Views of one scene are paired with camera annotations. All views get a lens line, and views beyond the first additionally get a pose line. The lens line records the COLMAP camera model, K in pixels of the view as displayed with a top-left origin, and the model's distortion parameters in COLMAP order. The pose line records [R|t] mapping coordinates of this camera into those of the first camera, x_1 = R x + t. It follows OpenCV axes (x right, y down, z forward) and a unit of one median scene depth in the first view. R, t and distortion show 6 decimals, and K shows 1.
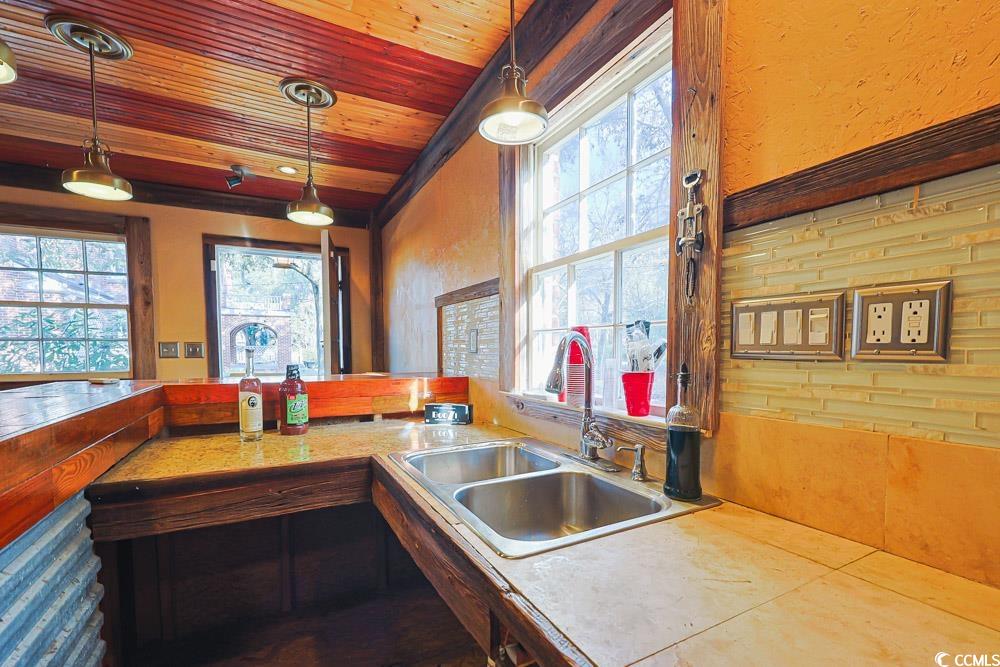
lens RADIAL K [[433.1, 0, 498.9], [0, 433.1, 345.4], [0, 0, 1]] dist [0.001444, 0.000153]
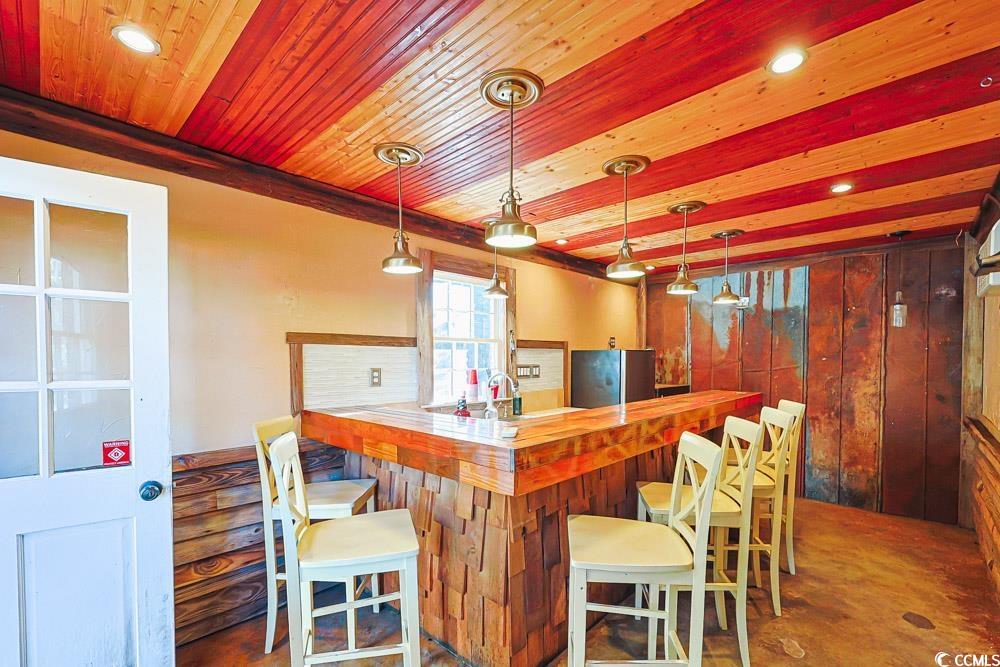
lens RADIAL K [[433.1, 0, 498.9], [0, 433.1, 345.4], [0, 0, 1]] dist [0.001444, 0.000153]
pose [[-0.306311, 0.025749, 0.951583, -3.329396], [-0.004172, 0.999588, -0.028391, -0.166034], [-0.951922, -0.012667, -0.306077, 2.391999]]
